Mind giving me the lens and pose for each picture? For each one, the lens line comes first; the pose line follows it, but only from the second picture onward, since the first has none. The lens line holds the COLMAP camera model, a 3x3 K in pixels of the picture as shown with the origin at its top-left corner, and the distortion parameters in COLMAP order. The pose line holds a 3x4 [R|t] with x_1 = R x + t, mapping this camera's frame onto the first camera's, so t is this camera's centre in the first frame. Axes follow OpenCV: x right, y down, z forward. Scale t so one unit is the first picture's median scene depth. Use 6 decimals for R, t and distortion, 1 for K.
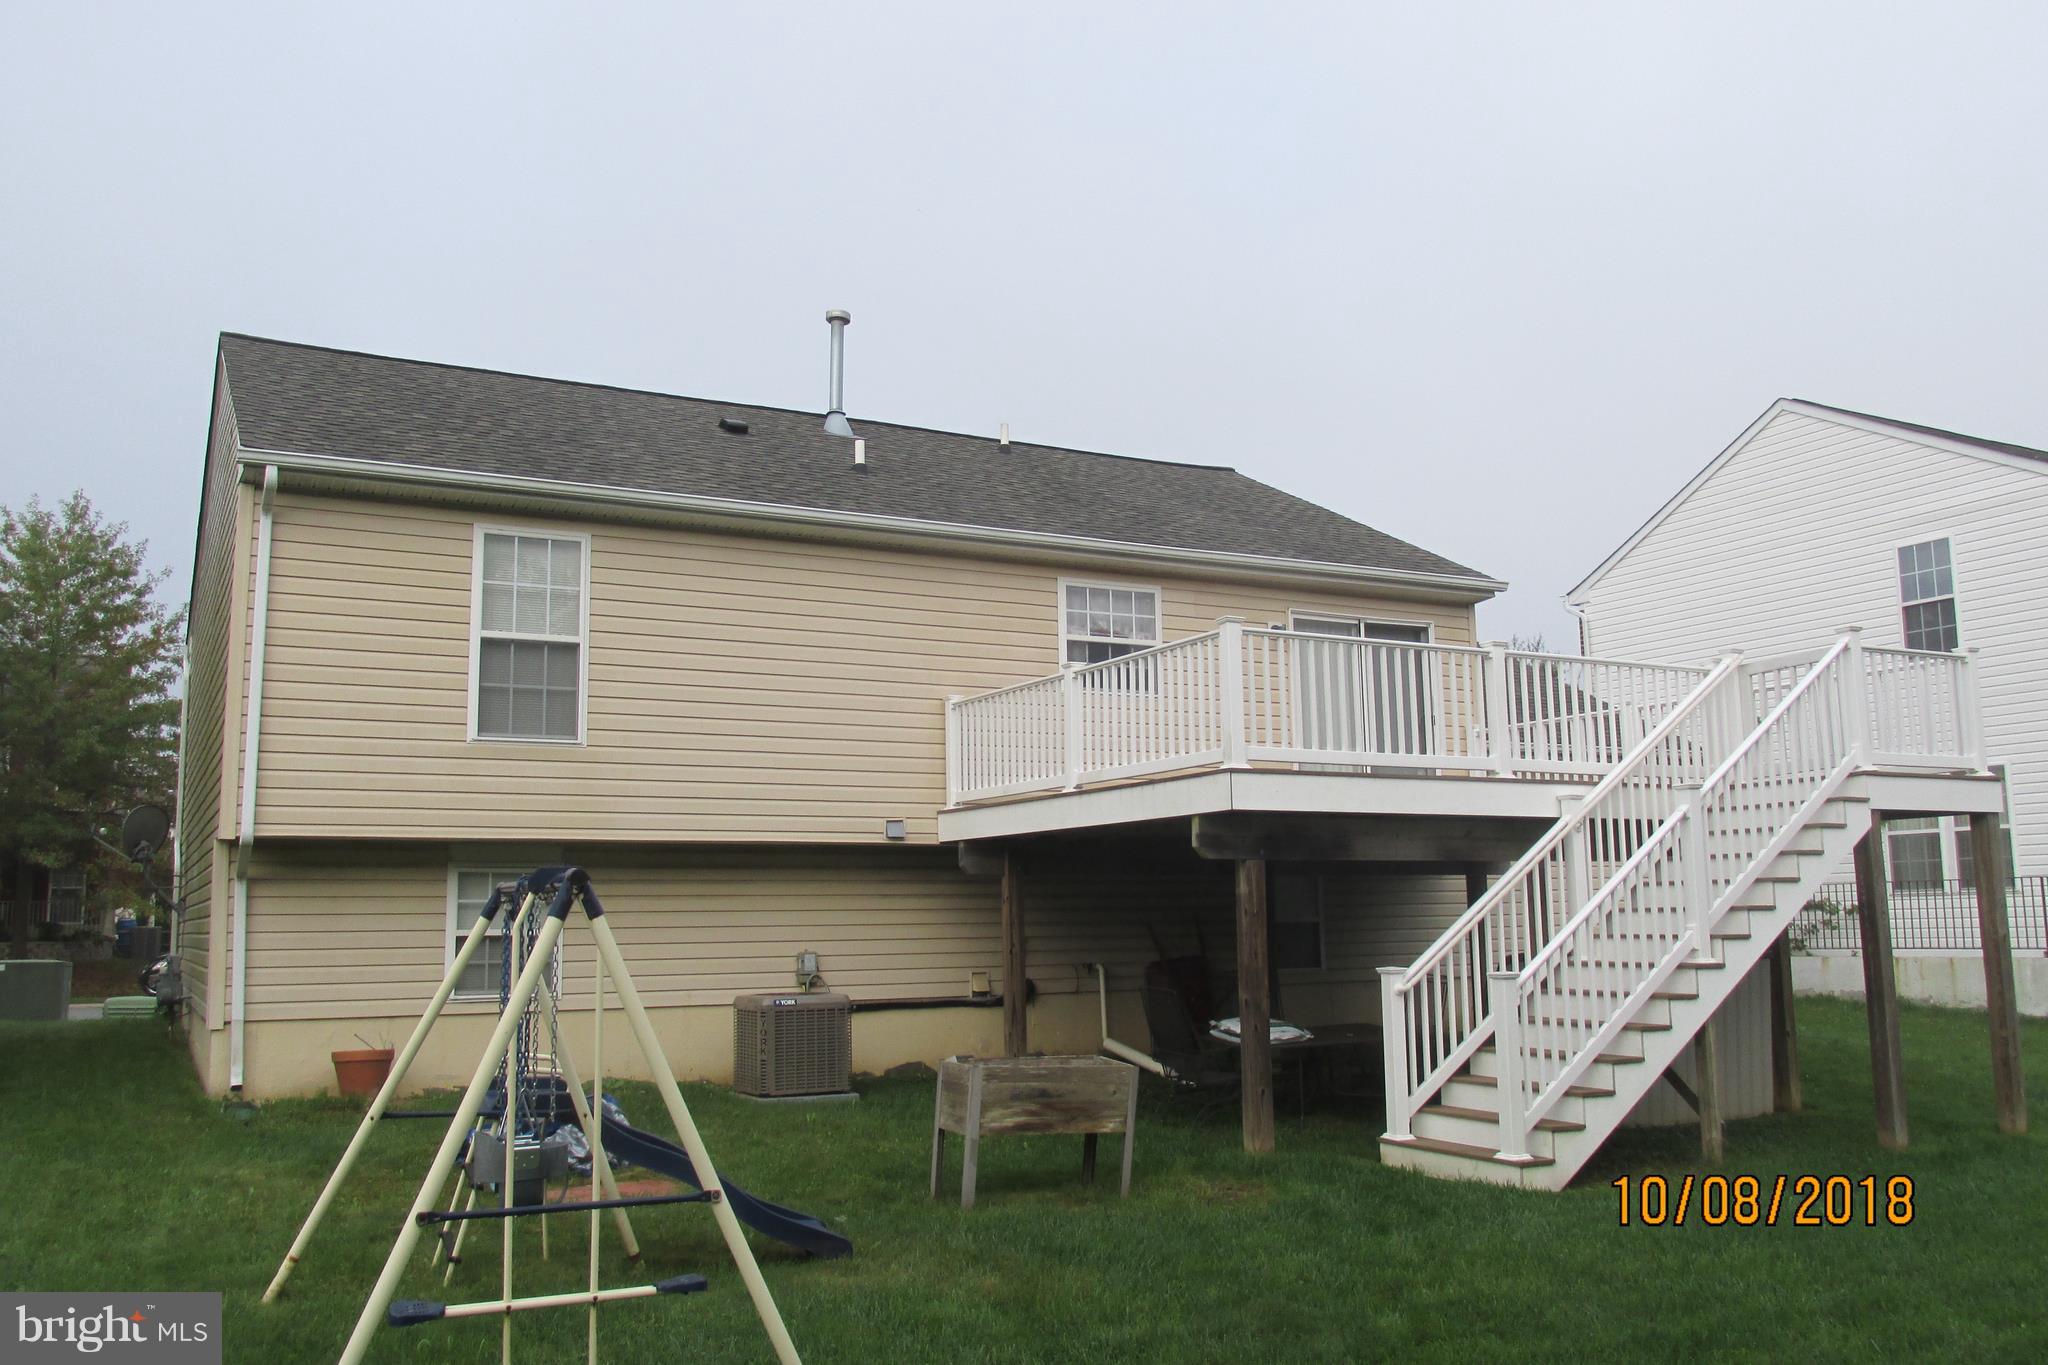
lens RADIAL K [[1710.8, 0, 1024.0], [0, 1710.8, 682.5], [0, 0, 1]] dist [-0.125818, -0.002072]
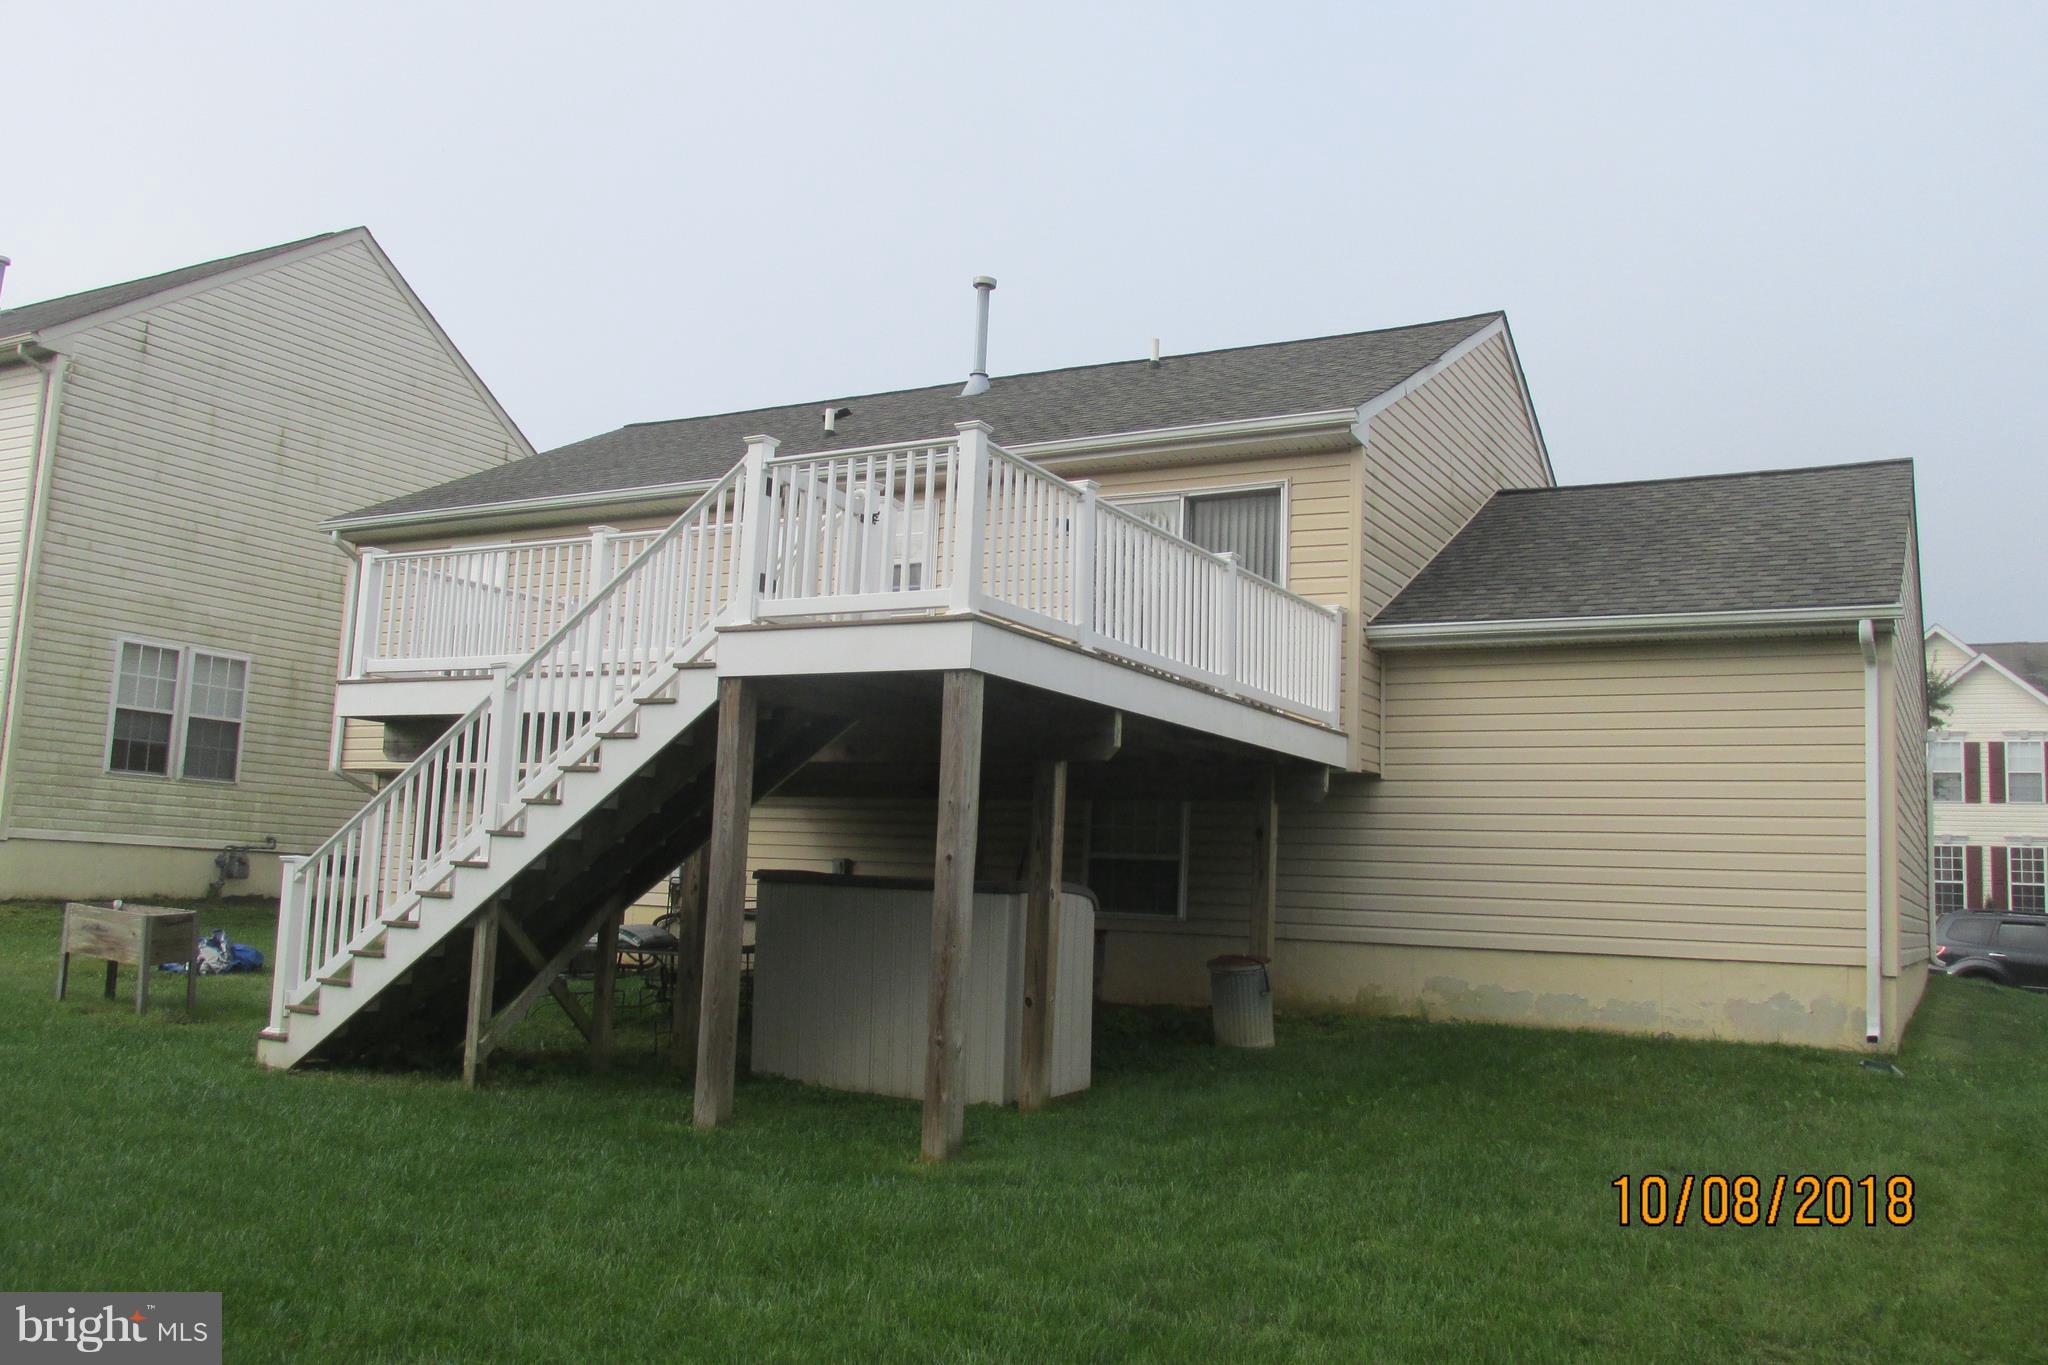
lens RADIAL K [[1760.7, 0, 1024.0], [0, 1760.7, 682.5], [0, 0, 1]] dist [-0.002939, 0.000209]
pose [[0.563809, -0.062019, -0.823573, 1.308570], [0.064585, 0.997434, -0.030898, 0.111592], [0.823376, -0.035770, 0.566368, 0.666179]]
